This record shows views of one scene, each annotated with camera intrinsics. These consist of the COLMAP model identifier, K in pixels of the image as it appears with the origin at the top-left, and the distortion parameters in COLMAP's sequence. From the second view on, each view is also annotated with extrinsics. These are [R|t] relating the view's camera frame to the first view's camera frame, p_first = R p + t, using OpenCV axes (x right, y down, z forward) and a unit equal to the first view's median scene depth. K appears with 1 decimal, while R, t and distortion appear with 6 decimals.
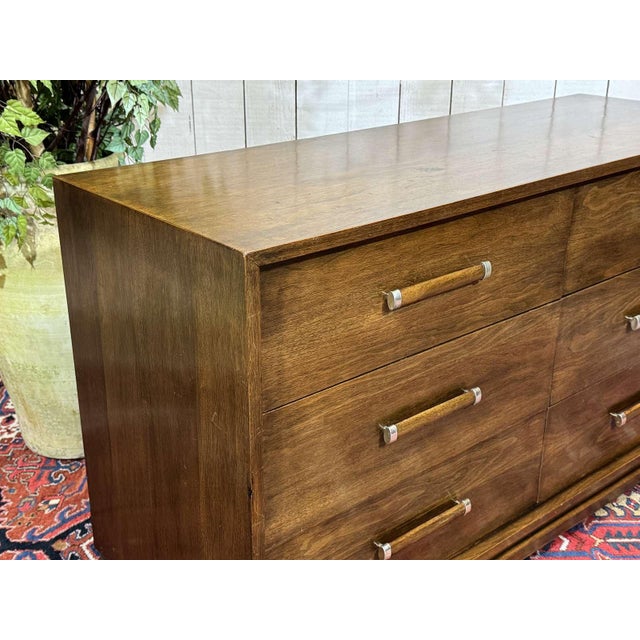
lens RADIAL K [[866.9, 0, 313.3], [0, 866.9, 318.3], [0, 0, 1]] dist [0.189655, -0.411186]
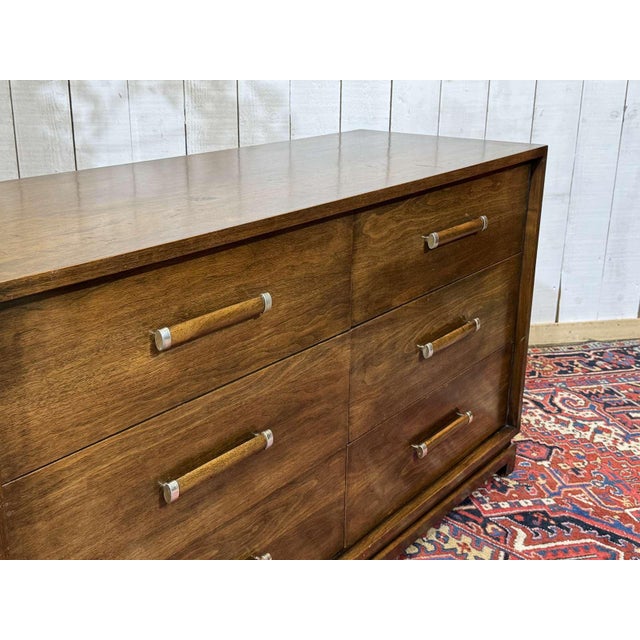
lens RADIAL K [[866.9, 0, 313.3], [0, 866.9, 318.3], [0, 0, 1]] dist [0.189655, -0.411186]
pose [[0.978512, -0.060796, 0.197023, 0.059507], [0.072853, 0.995851, -0.054528, 0.015078], [-0.192891, 0.067710, 0.978881, 0.077871]]
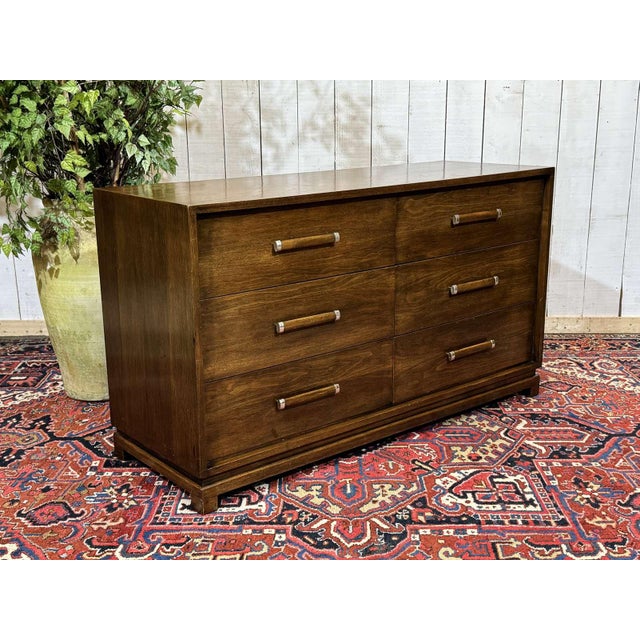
lens RADIAL K [[866.9, 0, 313.3], [0, 866.9, 318.3], [0, 0, 1]] dist [0.189655, -0.411186]
pose [[0.999557, -0.006923, -0.028944, 0.188289], [0.002913, 0.990656, -0.136350, 0.323350], [0.029618, 0.136206, 0.990238, -0.668803]]
